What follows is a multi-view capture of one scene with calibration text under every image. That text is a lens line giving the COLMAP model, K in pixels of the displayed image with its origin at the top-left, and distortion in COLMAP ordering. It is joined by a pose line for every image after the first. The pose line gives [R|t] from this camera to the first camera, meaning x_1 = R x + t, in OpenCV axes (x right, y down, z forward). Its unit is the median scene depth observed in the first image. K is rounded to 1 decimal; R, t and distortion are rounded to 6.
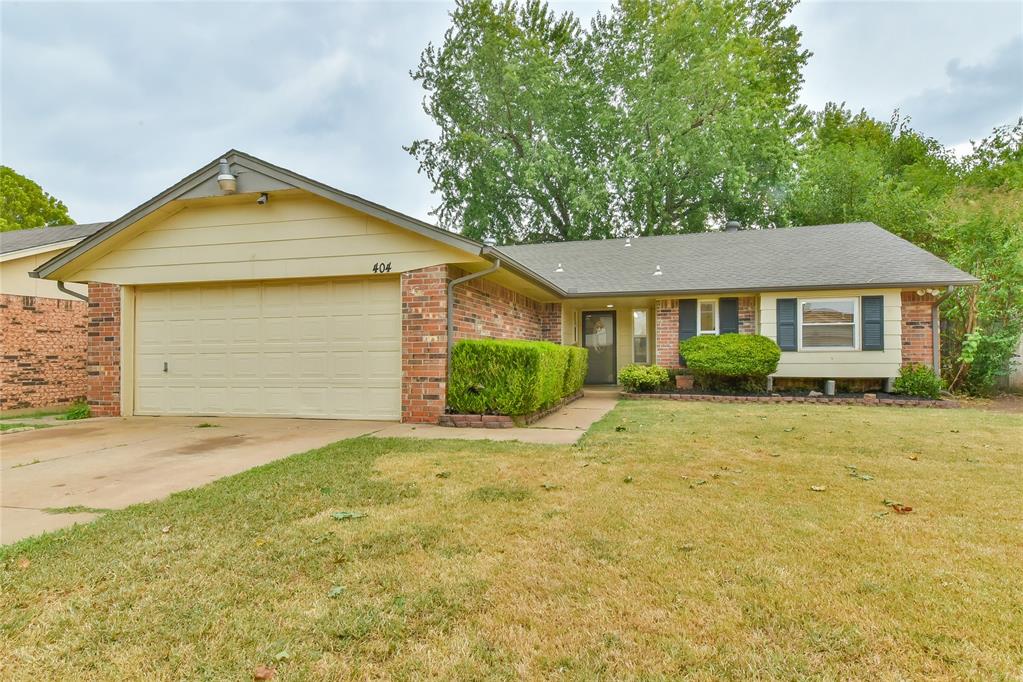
lens RADIAL K [[563.7, 0, 518.2], [0, 563.7, 345.1], [0, 0, 1]] dist [0.059522, -0.043922]
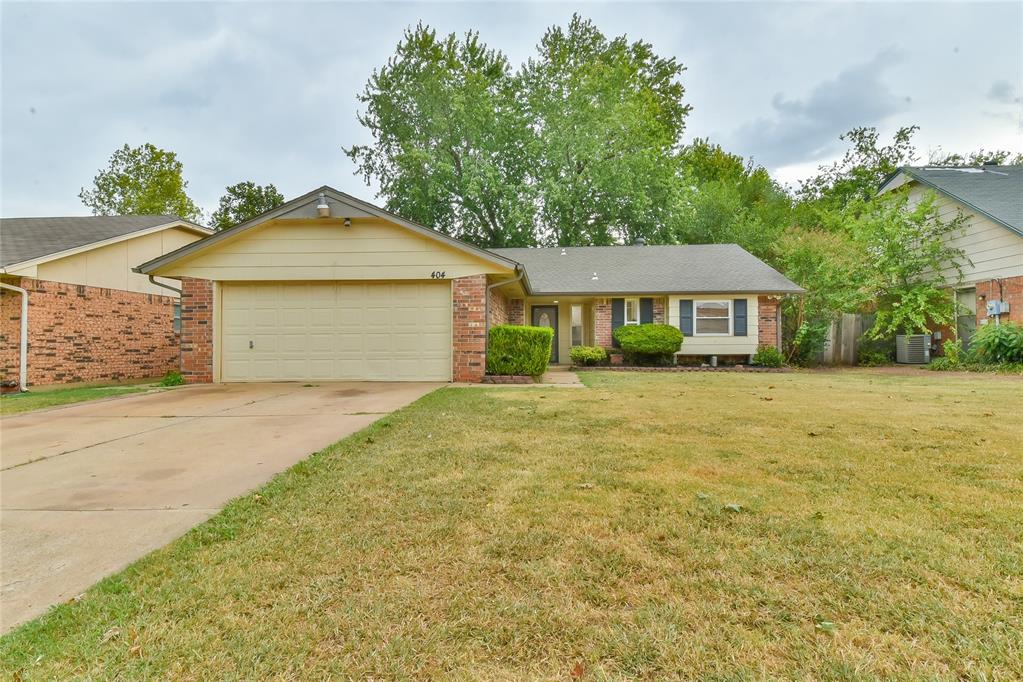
lens RADIAL K [[545.6, 0, 510.7], [0, 545.6, 334.7], [0, 0, 1]] dist [0.058782, -0.041762]
pose [[0.982742, 0.006258, 0.184874, -0.215066], [-0.006173, 0.999980, -0.001034, 0.010566], [-0.184877, -0.000125, 0.982762, -0.271362]]
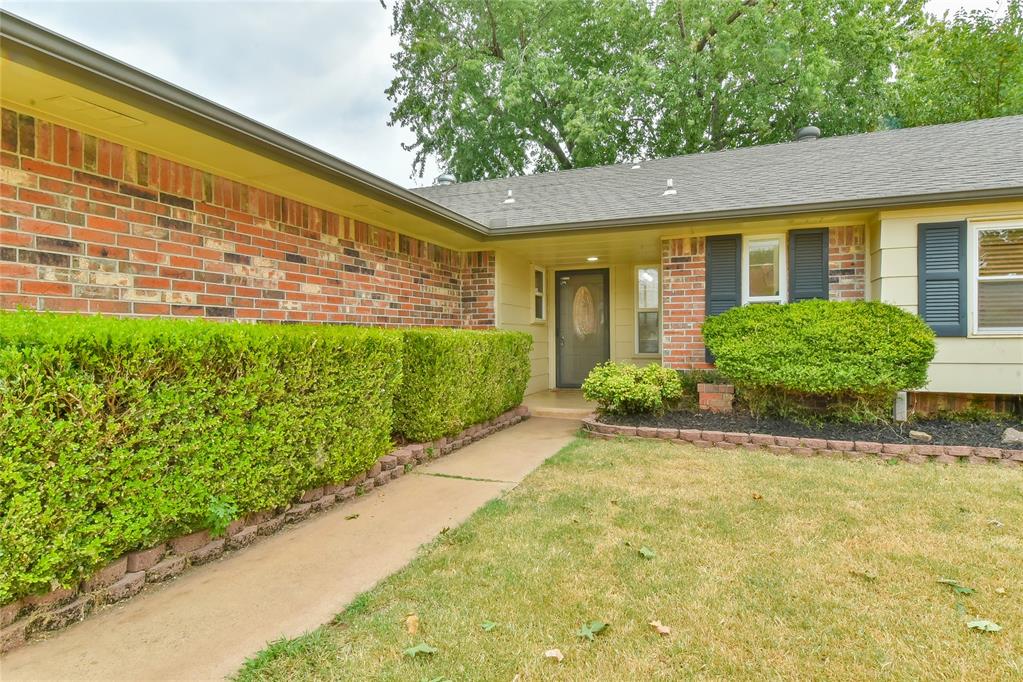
lens RADIAL K [[552.6, 0, 513.8], [0, 552.6, 336.1], [0, 0, 1]] dist [0.055461, -0.046034]
pose [[0.994436, -0.003215, -0.105295, 0.174699], [0.005541, 0.999747, 0.021808, -0.001567], [0.105198, -0.022270, 0.994202, 0.509656]]
